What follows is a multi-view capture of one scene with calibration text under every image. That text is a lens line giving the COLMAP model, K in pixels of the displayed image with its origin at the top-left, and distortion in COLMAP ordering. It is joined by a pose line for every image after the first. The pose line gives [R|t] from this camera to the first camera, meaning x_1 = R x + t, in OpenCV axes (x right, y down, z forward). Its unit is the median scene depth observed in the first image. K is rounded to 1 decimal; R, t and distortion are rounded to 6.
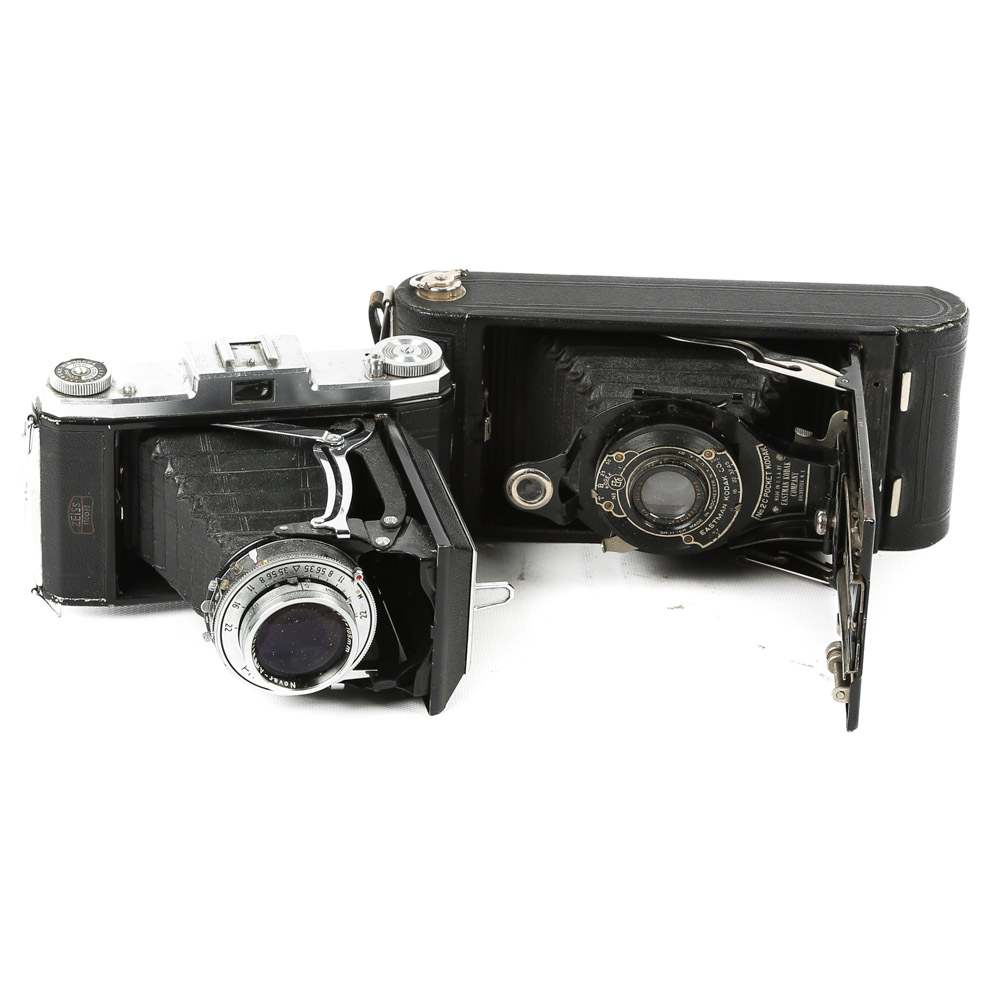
lens RADIAL K [[3248.3, 0, 498.5], [0, 3248.3, 454.9], [0, 0, 1]] dist [0.030003, 0.995886]
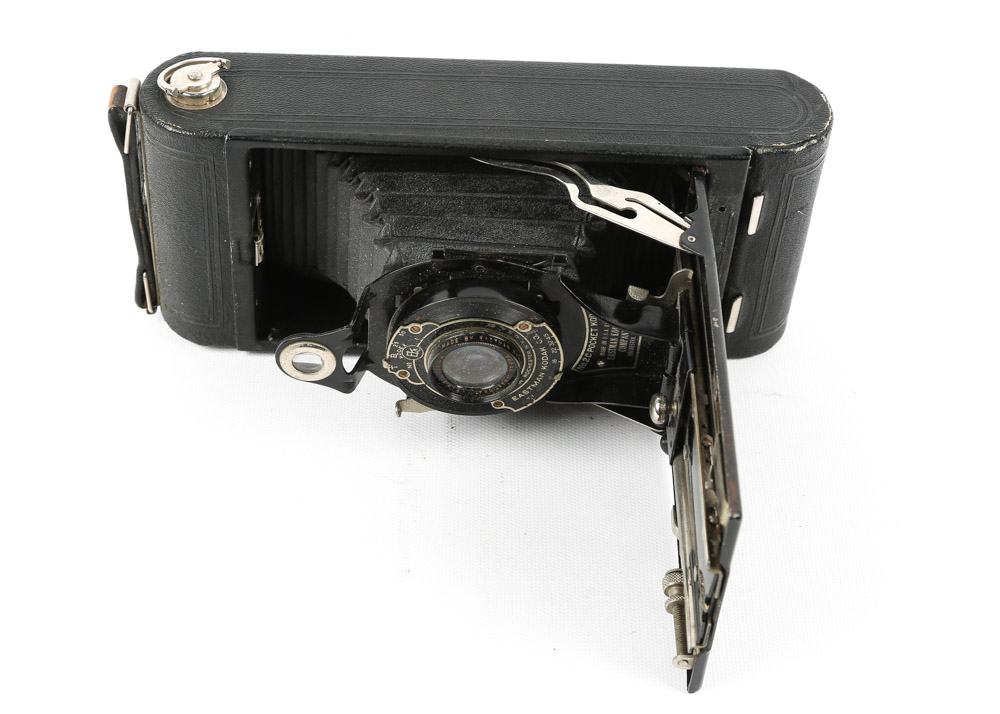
lens RADIAL K [[1966.2, 0, 500.0], [0, 1966.2, 357.0], [0, 0, 1]] dist [-0.052538, -0.048227]
pose [[0.997280, -0.019067, 0.071203, 0.022723], [-0.006081, 0.941390, 0.337266, -0.158945], [-0.073460, -0.336782, 0.938713, 0.524194]]
